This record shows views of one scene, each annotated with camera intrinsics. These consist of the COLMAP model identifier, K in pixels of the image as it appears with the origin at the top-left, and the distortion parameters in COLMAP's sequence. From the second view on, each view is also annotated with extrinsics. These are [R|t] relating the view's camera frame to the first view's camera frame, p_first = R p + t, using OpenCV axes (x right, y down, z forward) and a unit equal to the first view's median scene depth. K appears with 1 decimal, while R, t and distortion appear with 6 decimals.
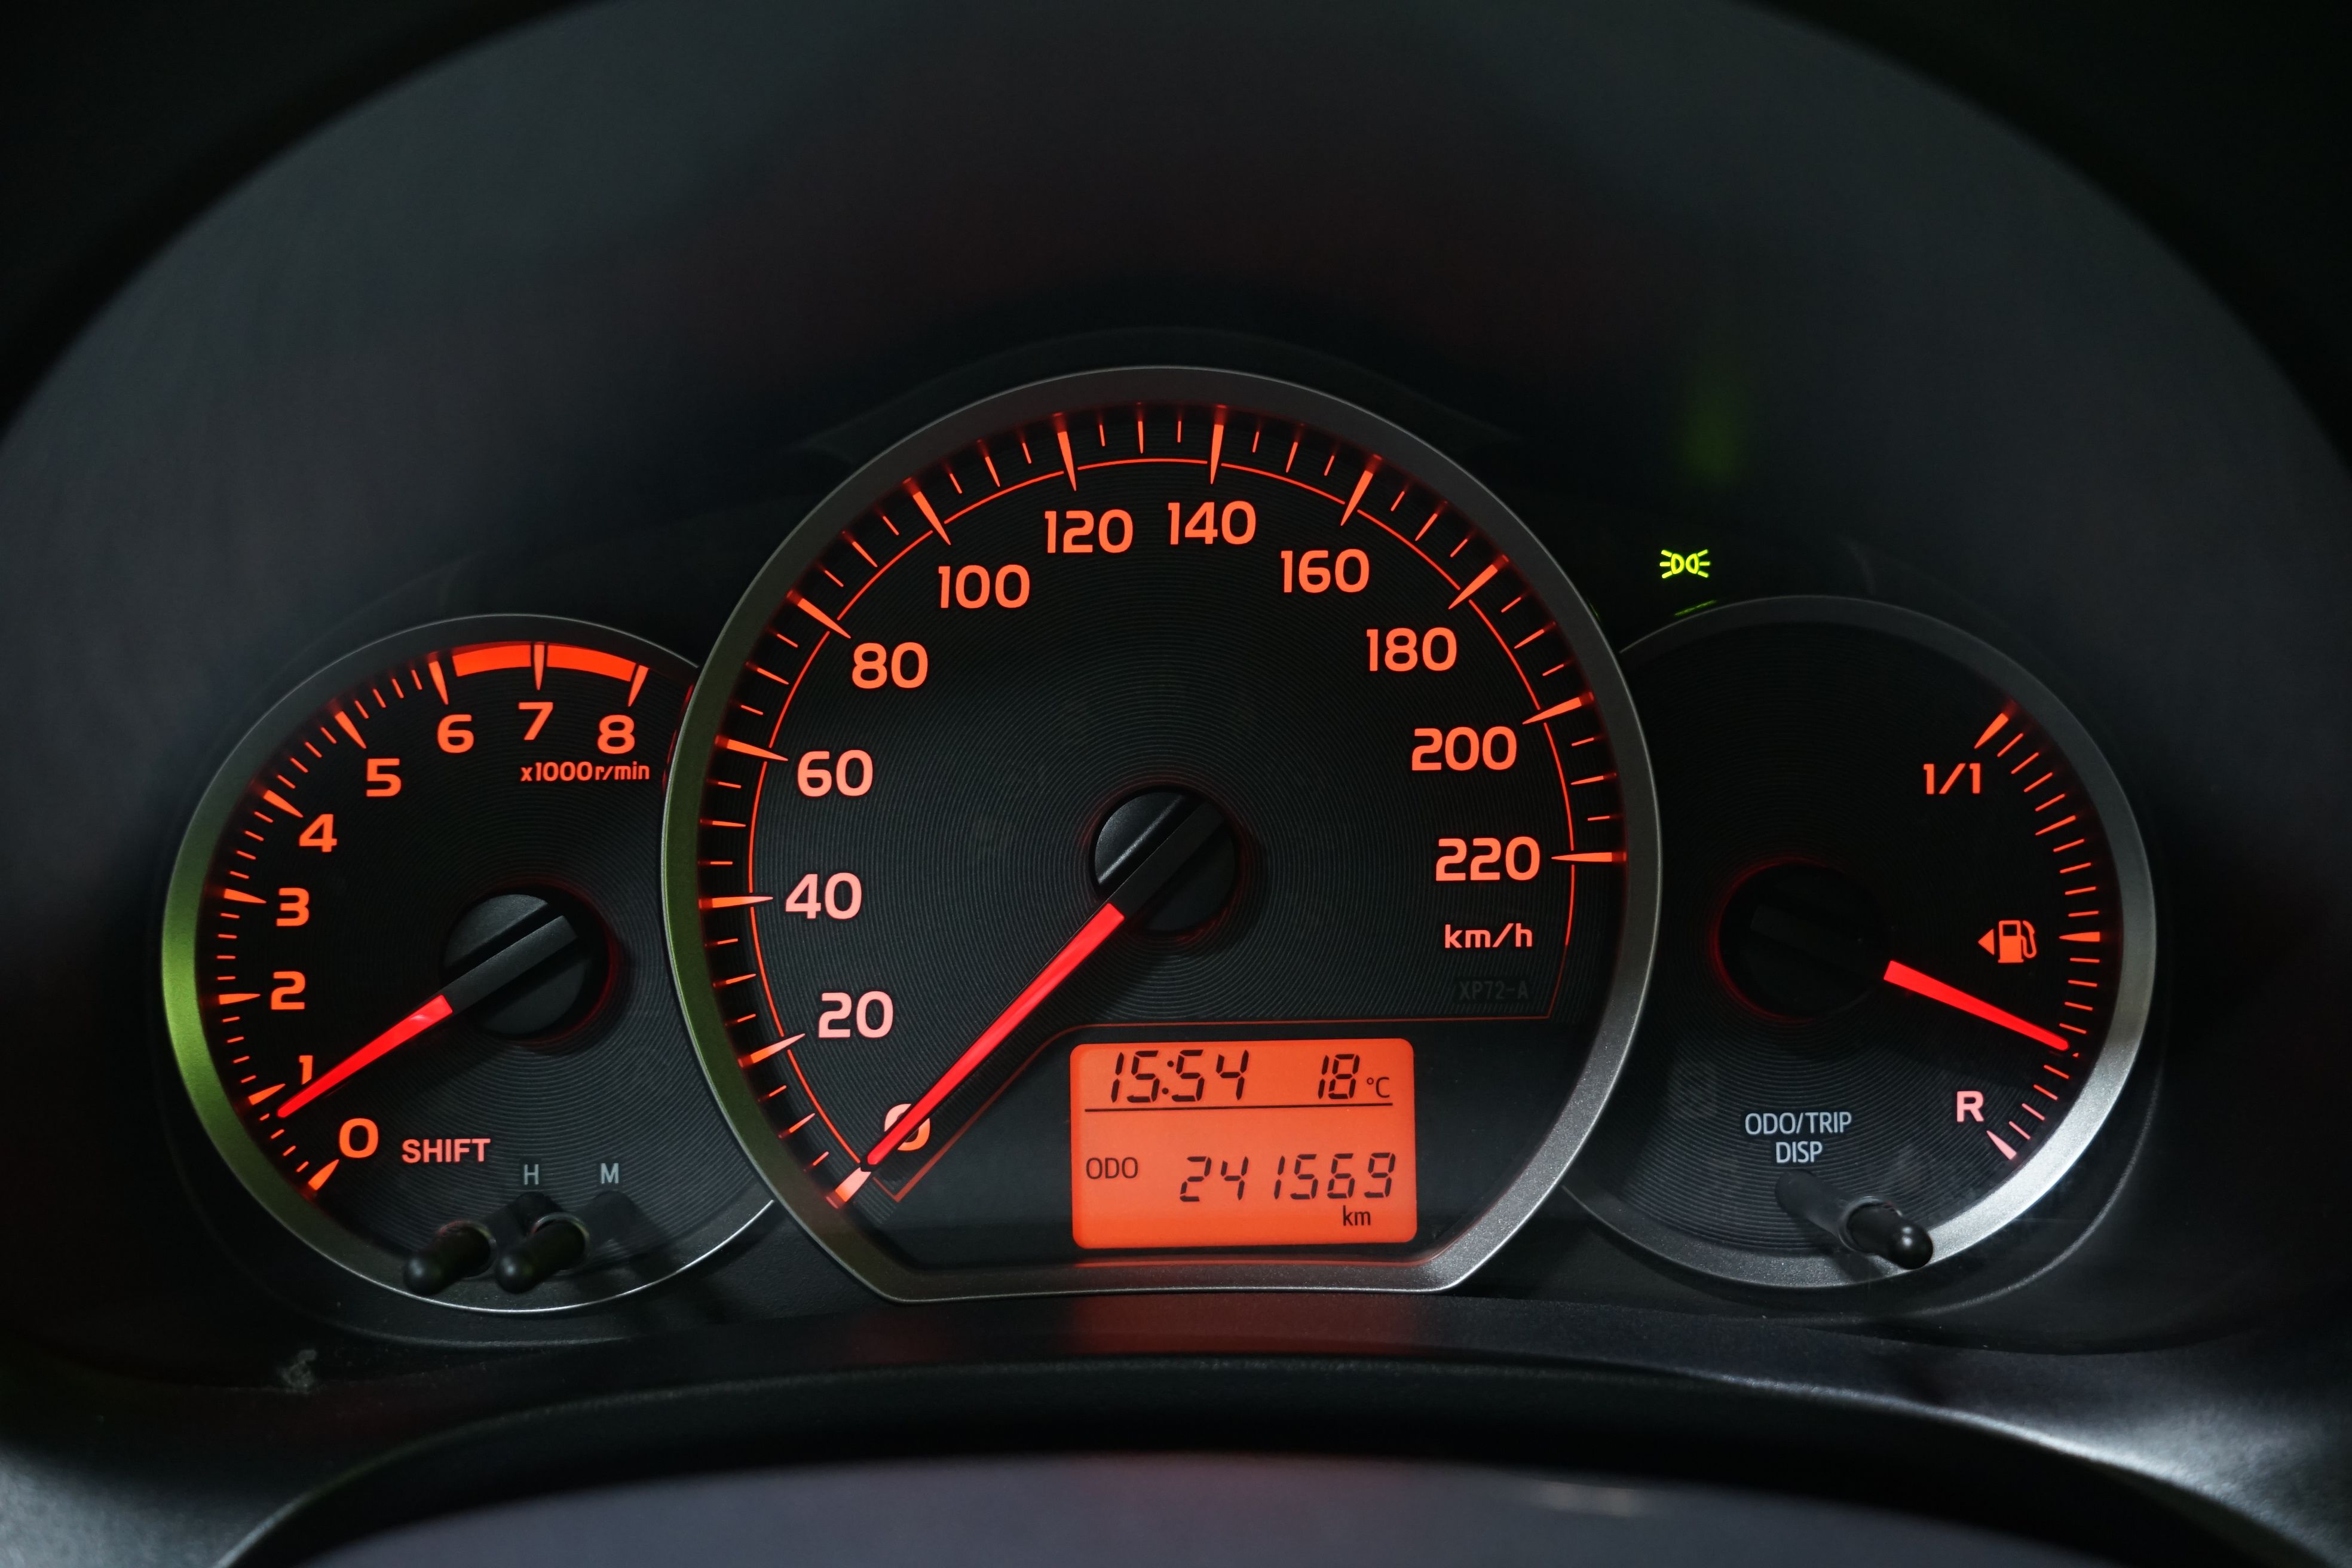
lens RADIAL K [[2128.9, 0, 1183.1], [0, 2128.9, 774.3], [0, 0, 1]] dist [-0.019989, 0.000000]
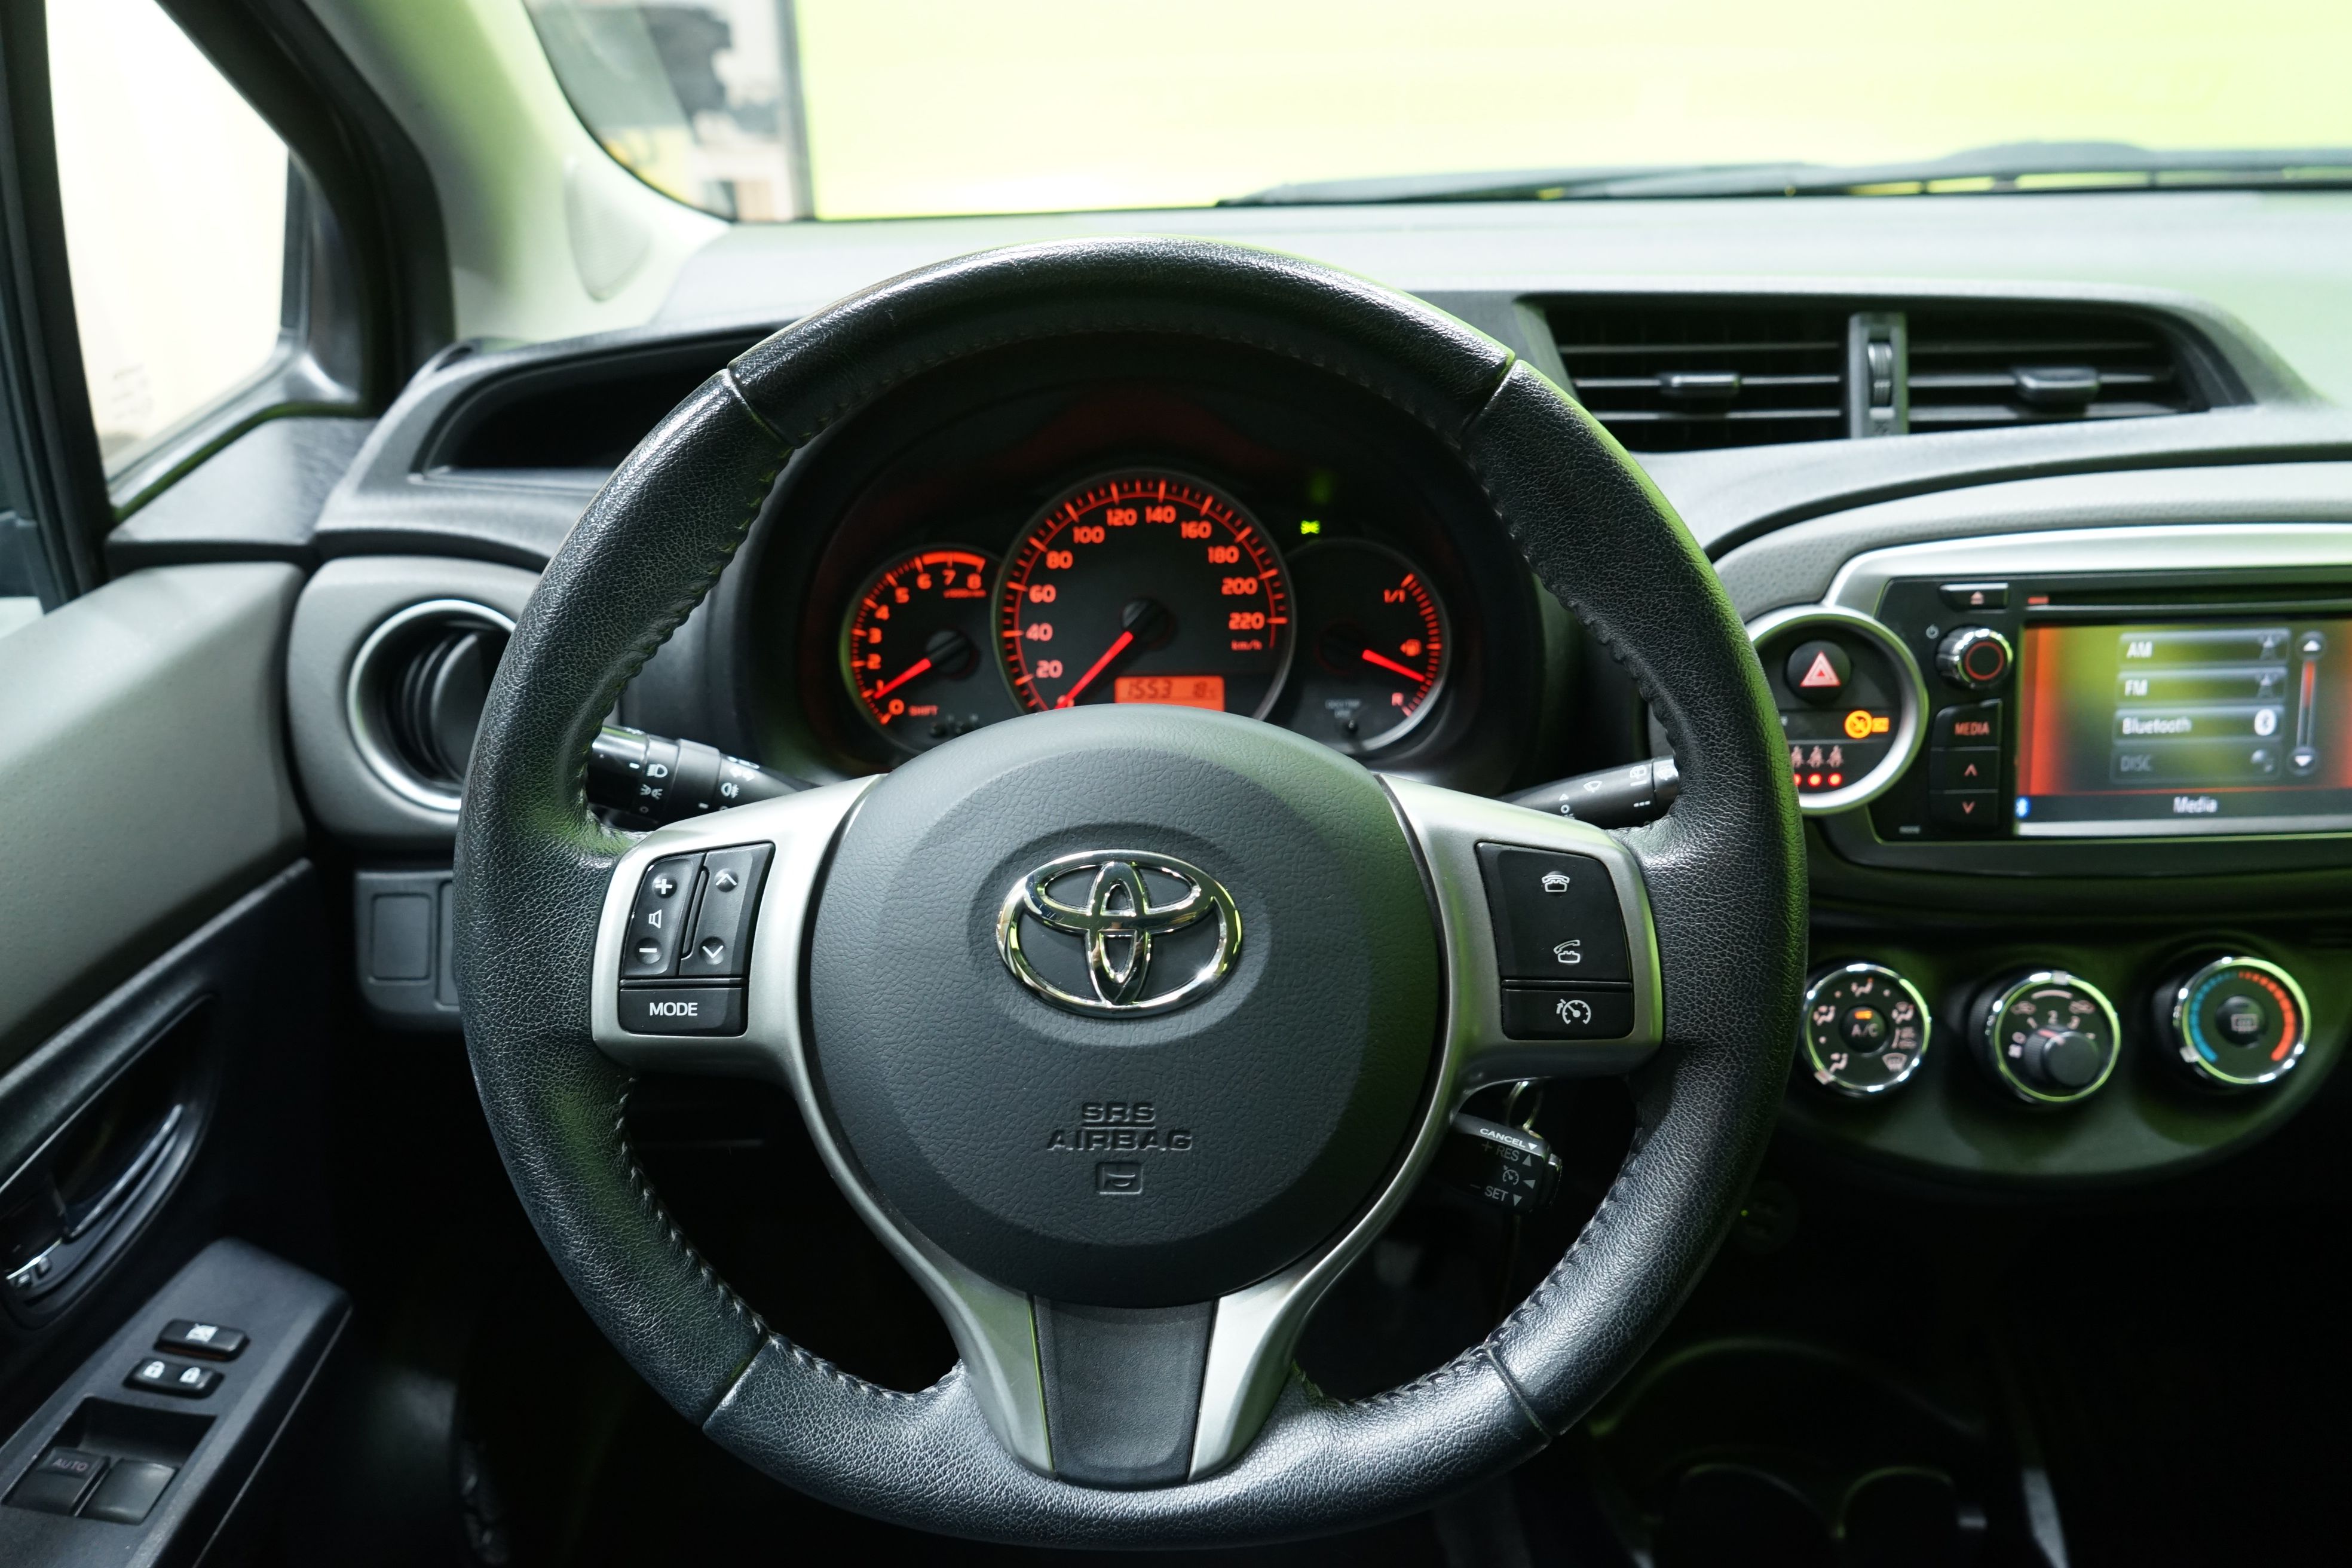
lens RADIAL K [[1659.7, 0, 1155.6], [0, 1659.7, 777.1], [0, 0, 1]] dist [-0.013585, 0.010567]
pose [[0.999020, 0.005614, -0.043894, 0.117464], [-0.001488, 0.995620, 0.093483, 0.040371], [0.044227, -0.093326, 0.994653, -1.500707]]
